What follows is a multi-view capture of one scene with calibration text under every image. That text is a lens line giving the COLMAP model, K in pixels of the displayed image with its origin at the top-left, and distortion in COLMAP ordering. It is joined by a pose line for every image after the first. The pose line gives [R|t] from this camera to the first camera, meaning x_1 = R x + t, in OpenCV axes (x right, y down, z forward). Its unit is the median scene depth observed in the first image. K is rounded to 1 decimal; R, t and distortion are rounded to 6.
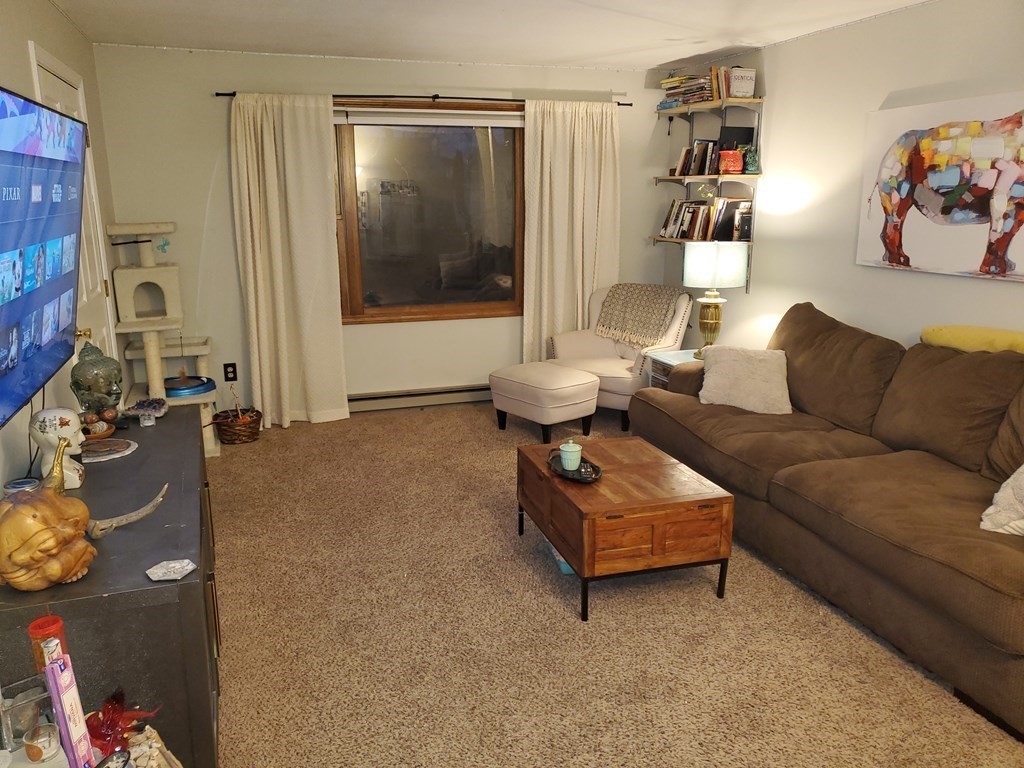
lens RADIAL K [[790.4, 0, 503.5], [0, 790.4, 384.3], [0, 0, 1]] dist [0.028867, -0.006566]
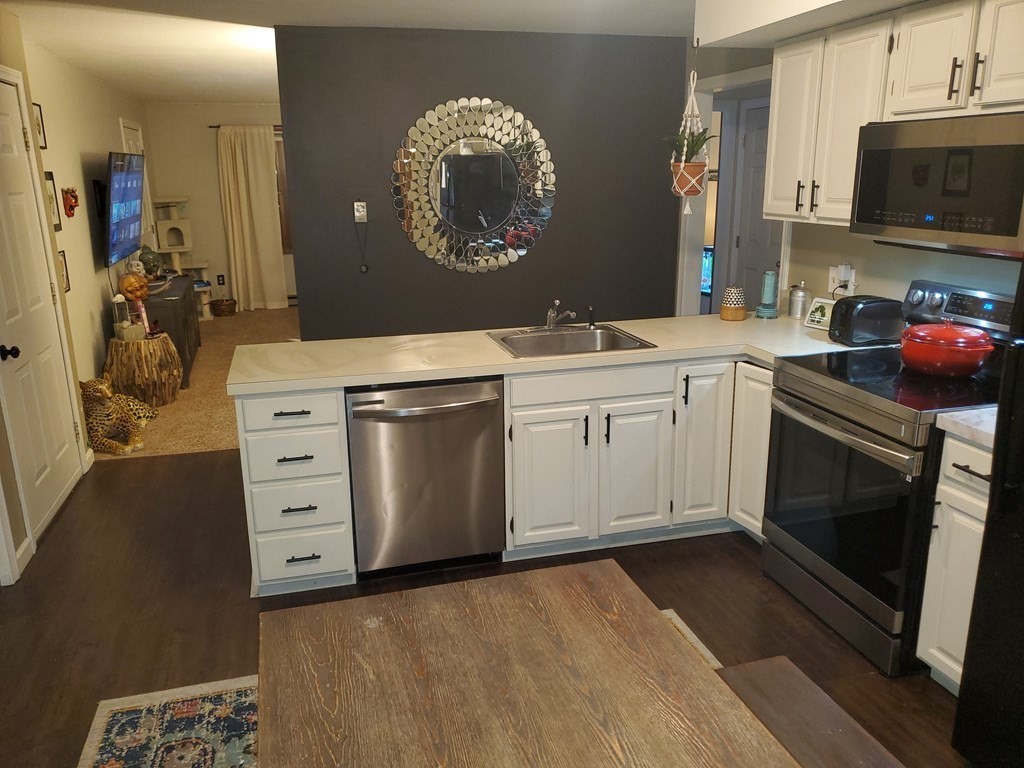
lens RADIAL K [[790.4, 0, 503.5], [0, 790.4, 384.3], [0, 0, 1]] dist [0.028867, -0.006566]
pose [[0.998708, 0.006256, -0.050434, 0.546309], [-0.004895, 0.999622, 0.027069, 0.238370], [0.050584, -0.026788, 0.998360, -1.085155]]
